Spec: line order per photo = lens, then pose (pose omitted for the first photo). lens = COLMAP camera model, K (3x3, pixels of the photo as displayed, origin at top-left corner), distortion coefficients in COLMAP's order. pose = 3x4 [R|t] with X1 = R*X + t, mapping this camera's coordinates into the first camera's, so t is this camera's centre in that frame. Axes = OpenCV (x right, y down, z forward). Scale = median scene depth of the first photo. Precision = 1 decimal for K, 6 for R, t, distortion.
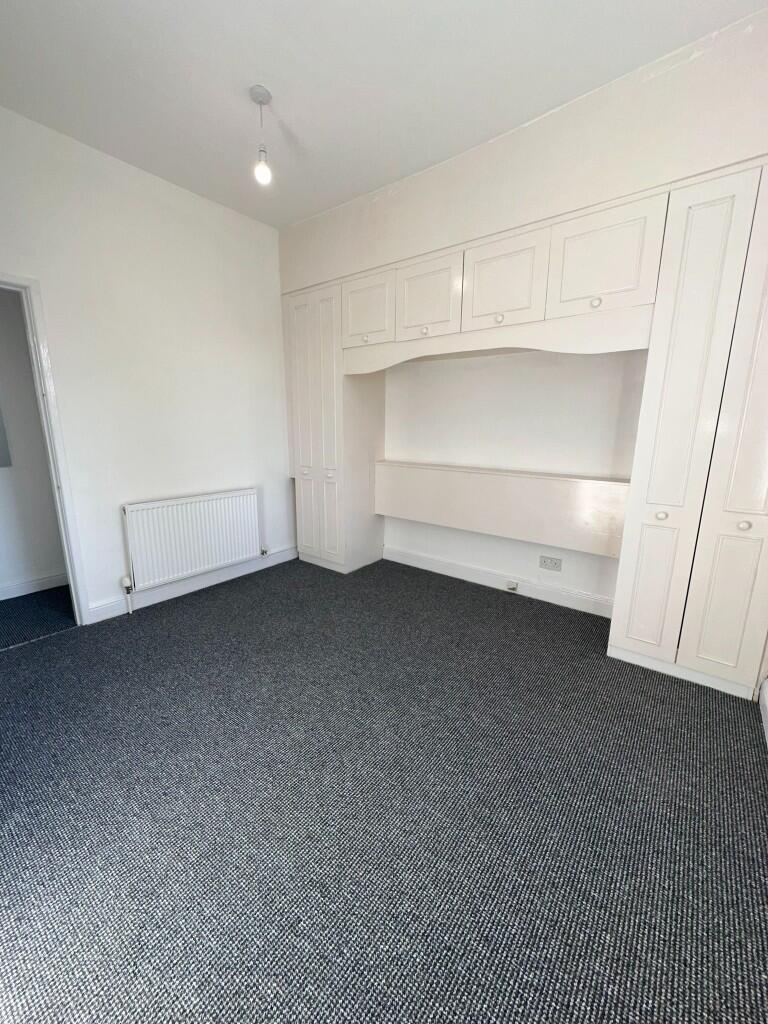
lens RADIAL K [[410.4, 0, 383.1], [0, 410.4, 510.3], [0, 0, 1]] dist [0.001978, 0.000073]
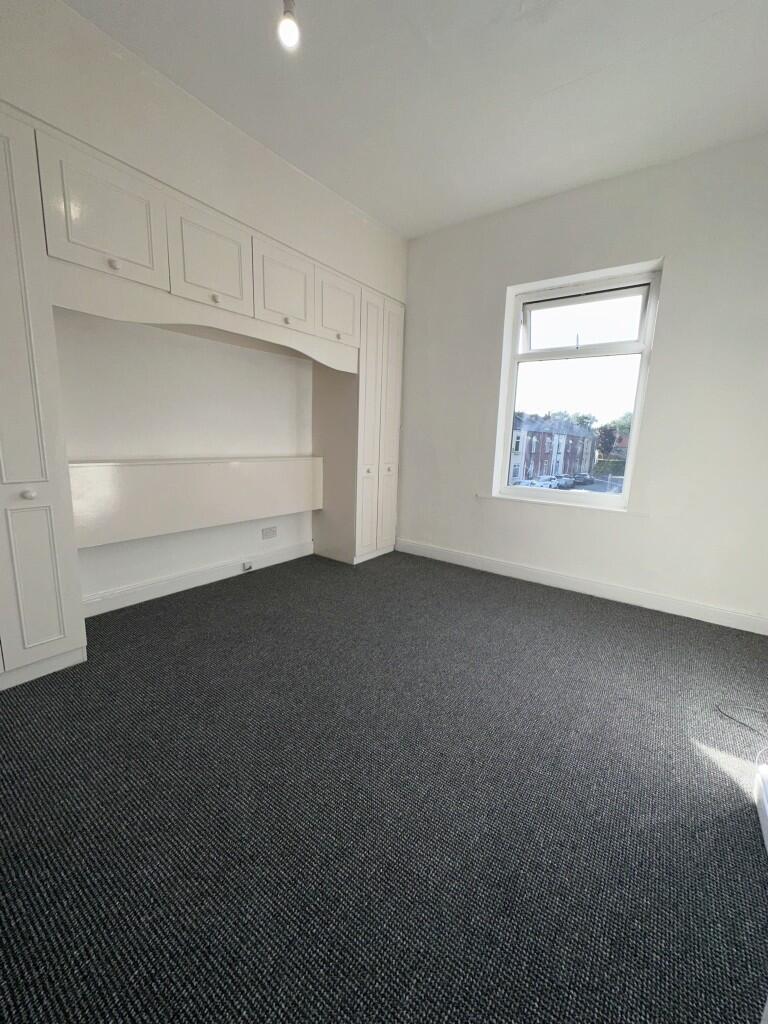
lens RADIAL K [[410.4, 0, 384.1], [0, 410.4, 508.7], [0, 0, 1]] dist [0.001978, 0.000073]
pose [[-0.038378, -0.181491, 0.982644, -0.736520], [0.176515, 0.966673, 0.185435, -0.095994], [-0.983549, 0.180568, -0.005063, 0.649559]]
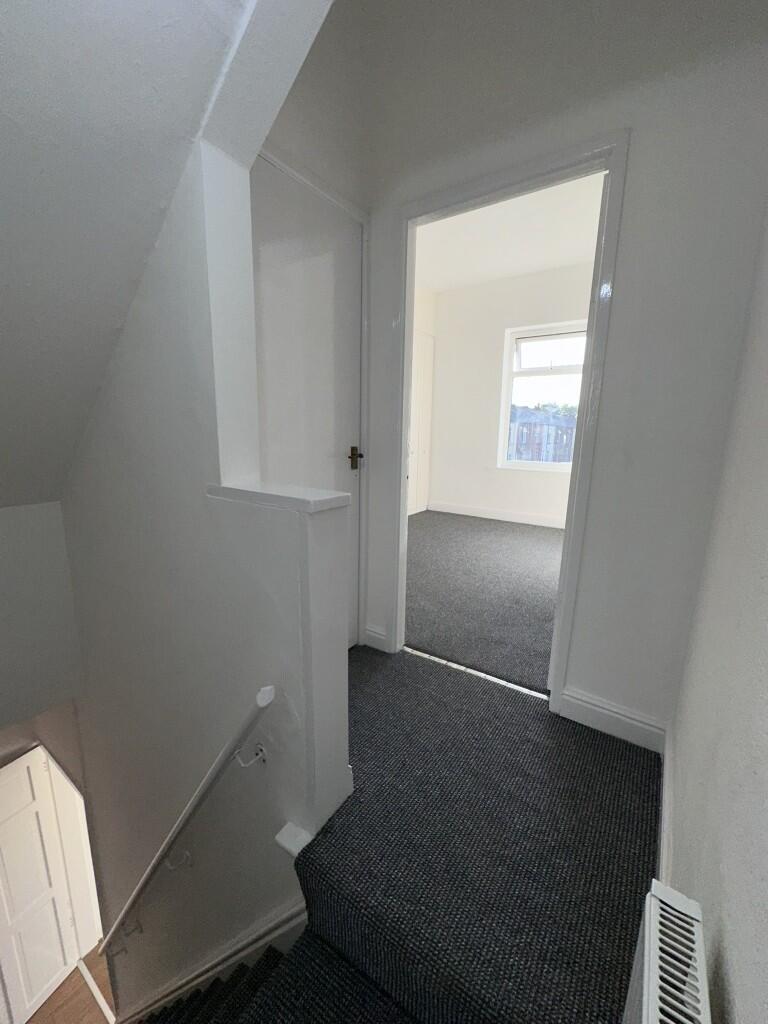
lens RADIAL K [[410.4, 0, 382.6], [0, 410.4, 513.1], [0, 0, 1]] dist [0.001978, 0.000073]
pose [[-0.057038, -0.202902, 0.977536, -1.281582], [0.196735, 0.957648, 0.210253, -0.134141], [-0.978796, 0.204308, -0.014704, 0.864676]]
